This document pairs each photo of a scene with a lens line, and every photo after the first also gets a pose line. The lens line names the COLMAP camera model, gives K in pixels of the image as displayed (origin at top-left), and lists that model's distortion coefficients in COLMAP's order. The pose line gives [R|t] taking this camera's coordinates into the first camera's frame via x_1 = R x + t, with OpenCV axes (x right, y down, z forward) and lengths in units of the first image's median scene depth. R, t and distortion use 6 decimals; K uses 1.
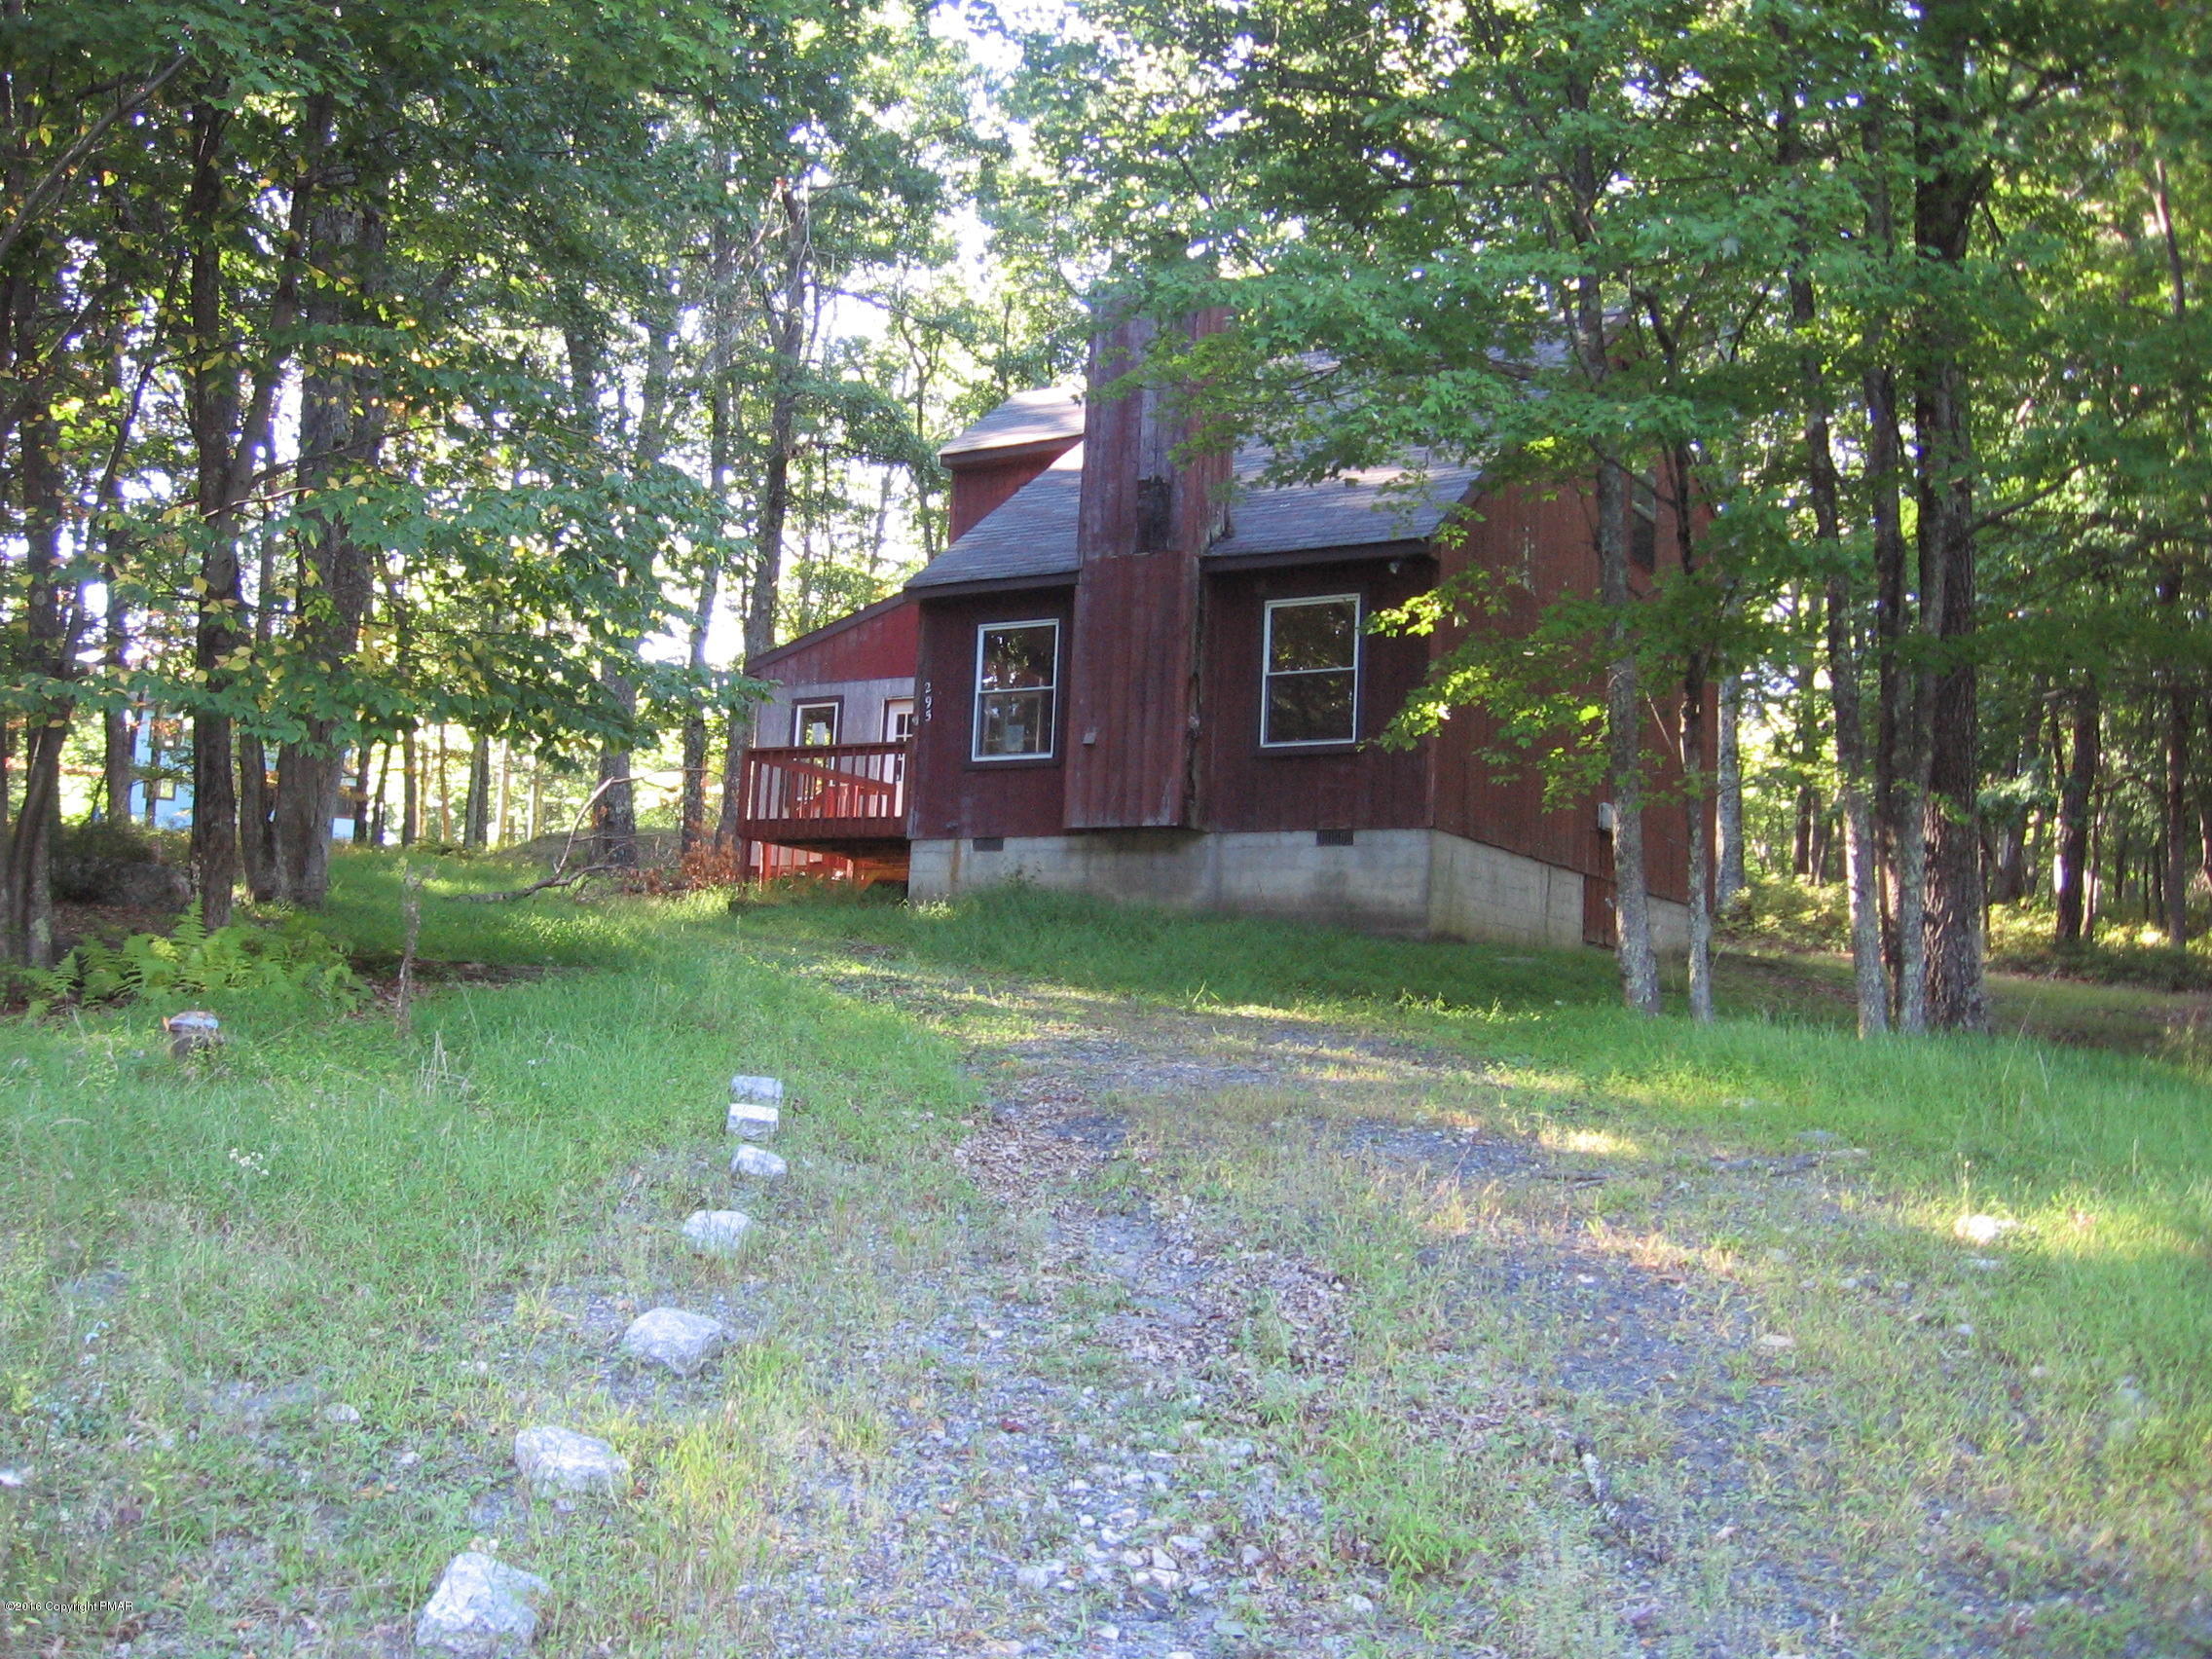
lens RADIAL K [[2308.9, 0, 1081.1], [0, 2308.9, 826.5], [0, 0, 1]] dist [-0.124636, 0.044997]
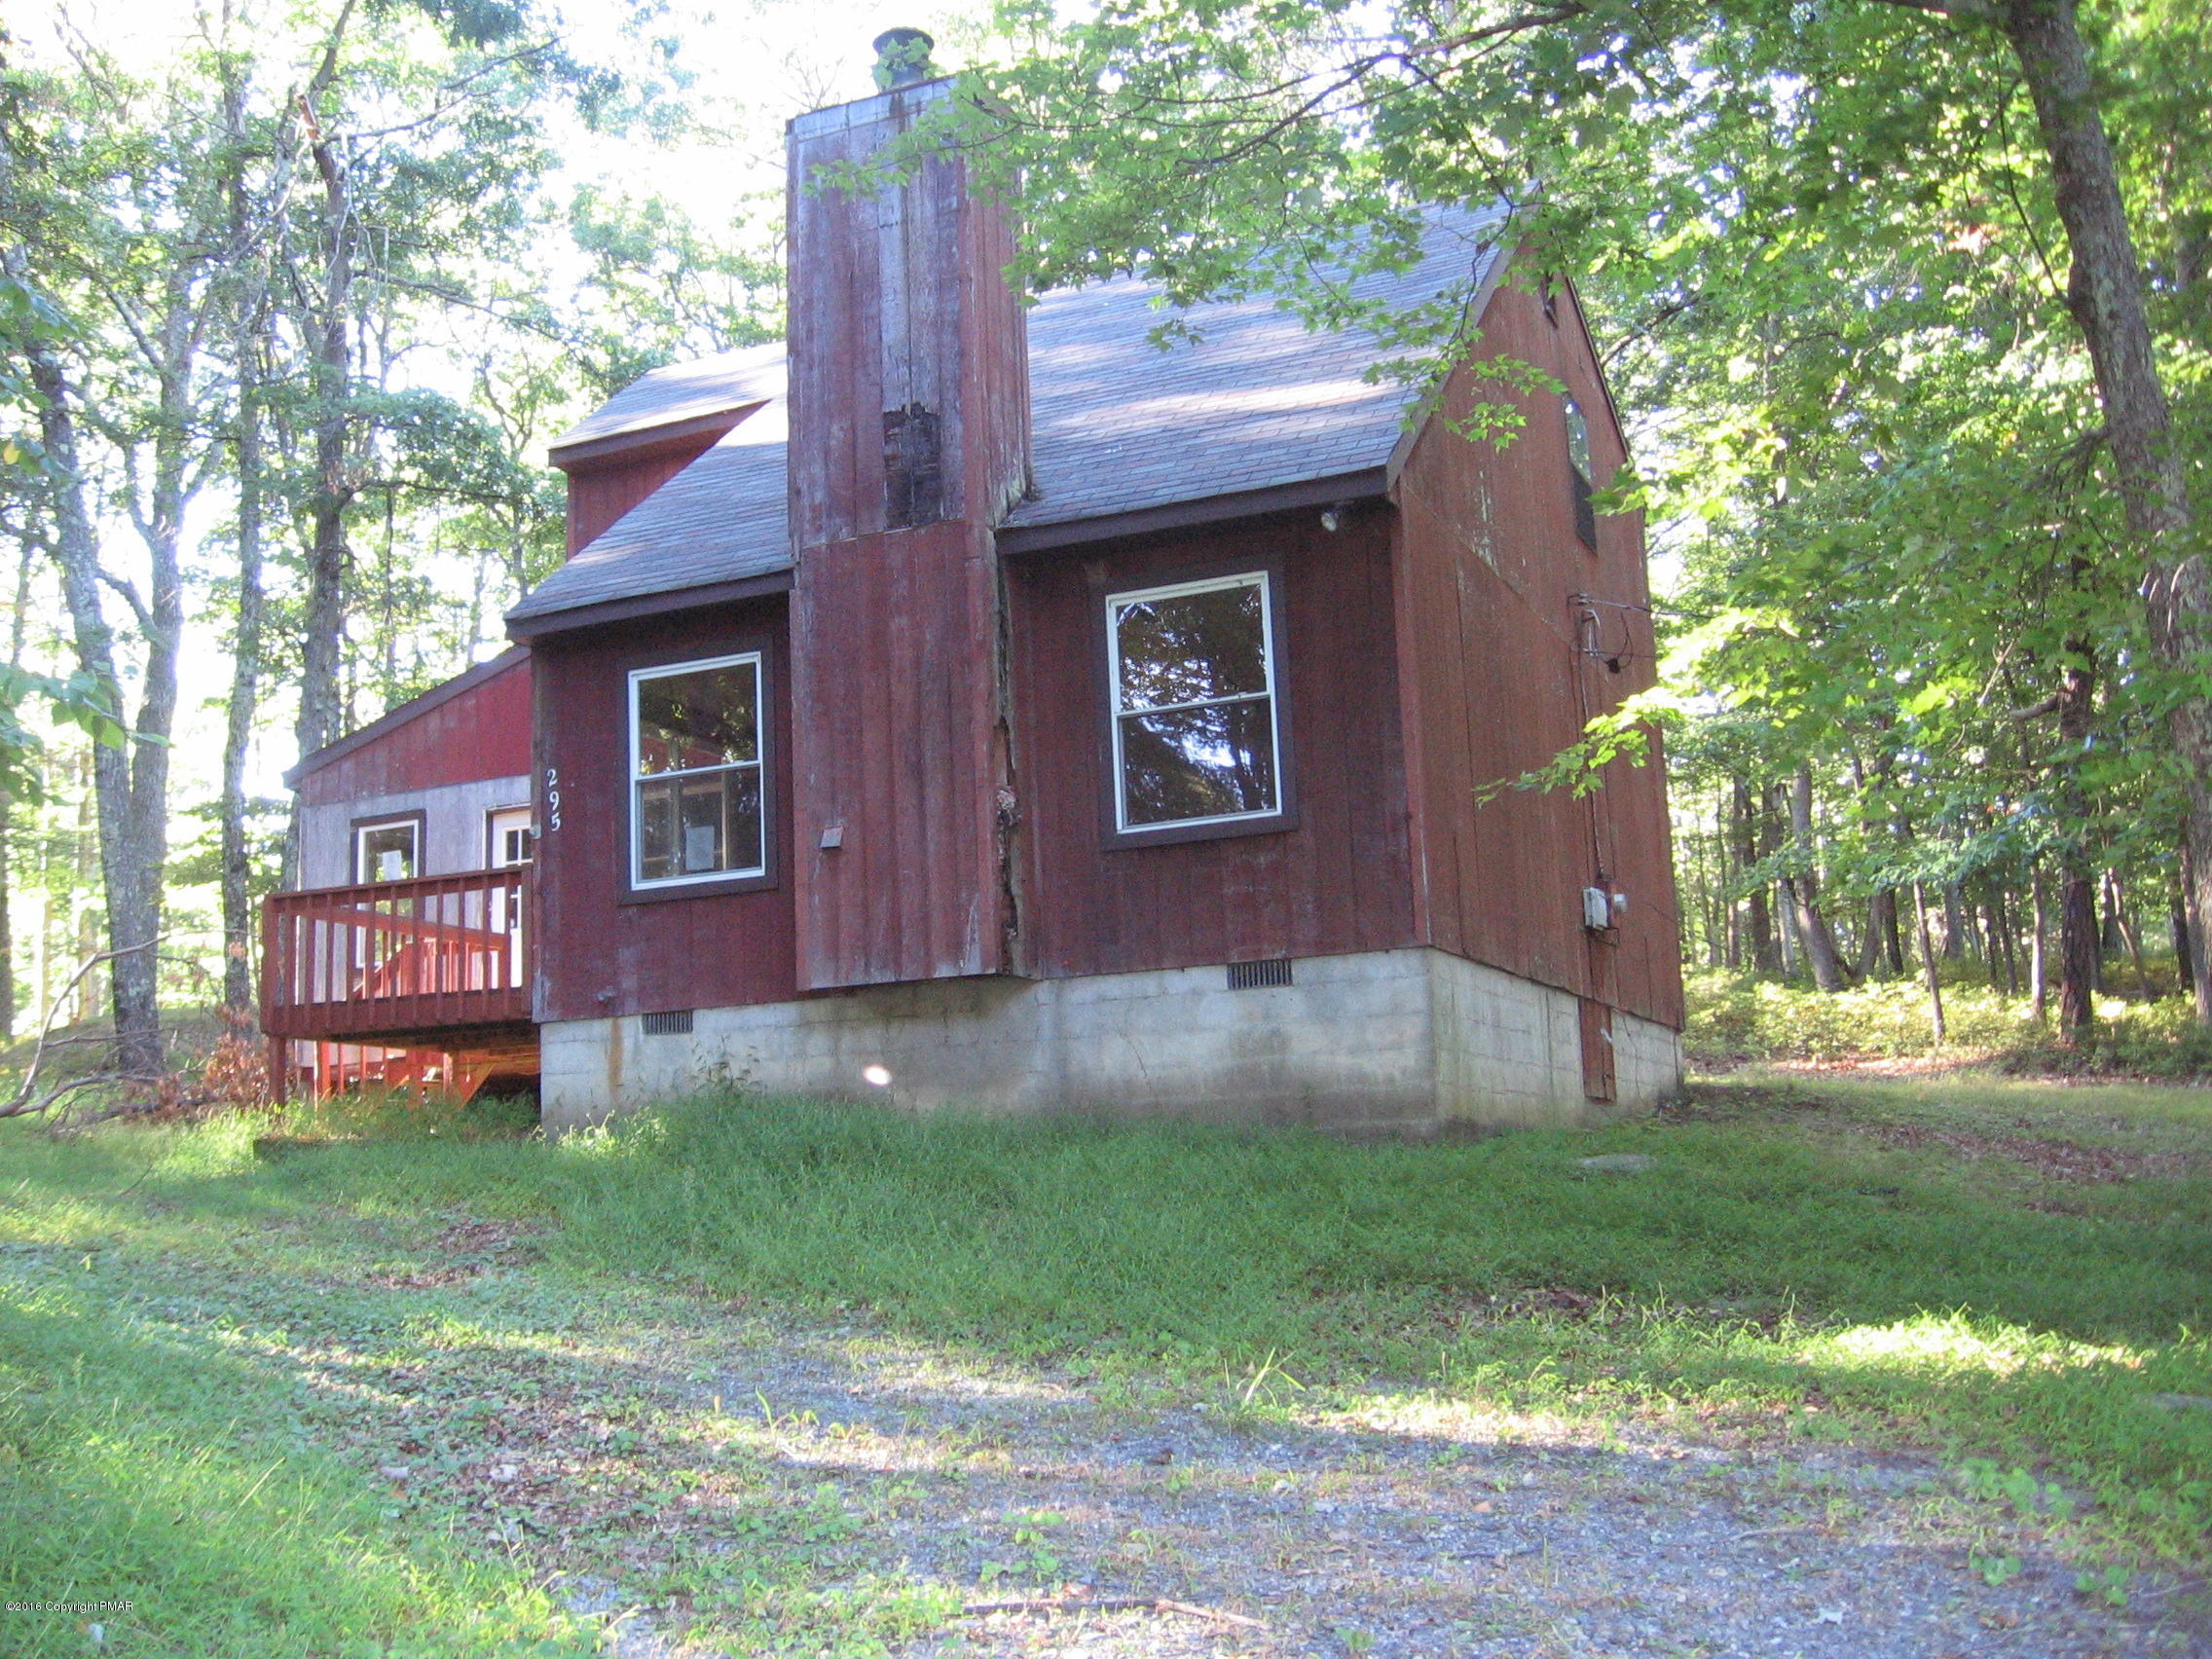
lens RADIAL K [[2308.9, 0, 1081.1], [0, 2308.9, 826.5], [0, 0, 1]] dist [-0.124636, 0.044997]
pose [[0.984273, -0.063027, 0.165027, -0.029158], [0.071366, 0.996430, -0.045093, -0.008766], [-0.161596, 0.056161, 0.985258, 0.368956]]
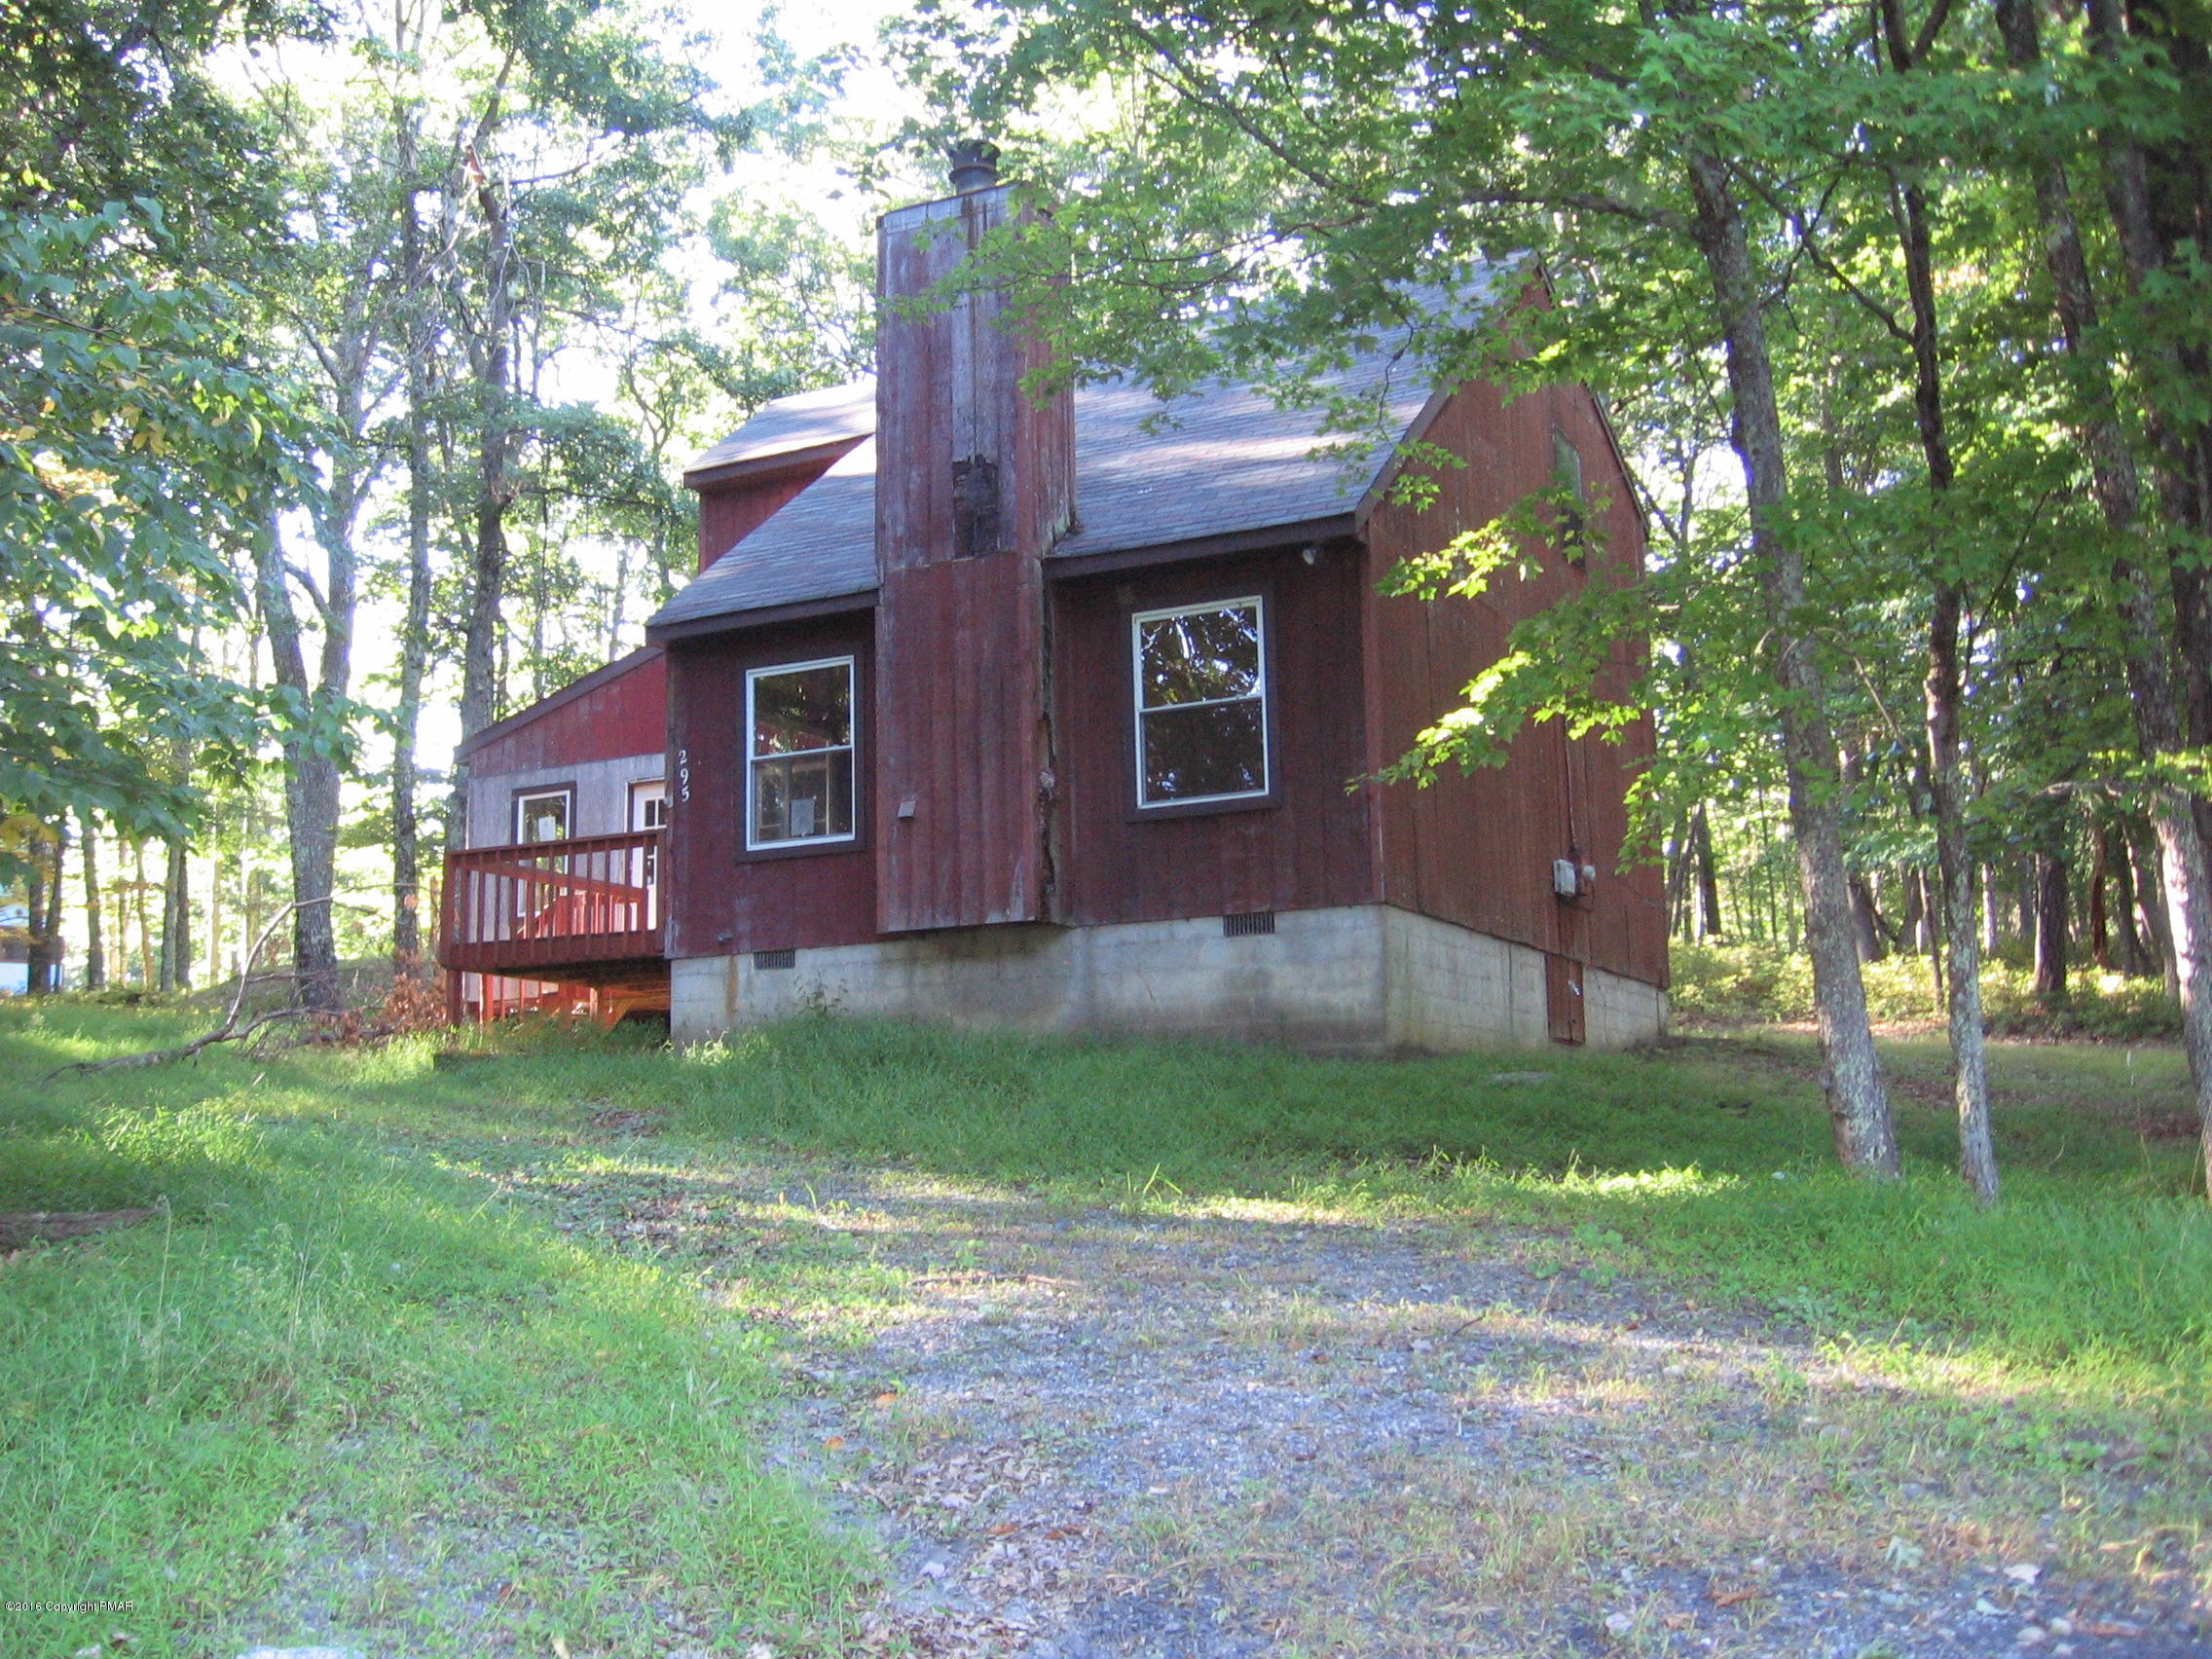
lens RADIAL K [[2308.9, 0, 1081.1], [0, 2308.9, 826.5], [0, 0, 1]] dist [-0.124636, 0.044997]
pose [[0.992958, -0.053165, 0.105867, -0.018009], [0.057480, 0.997618, -0.038128, -0.001181], [-0.103587, 0.043945, 0.993649, 0.240072]]
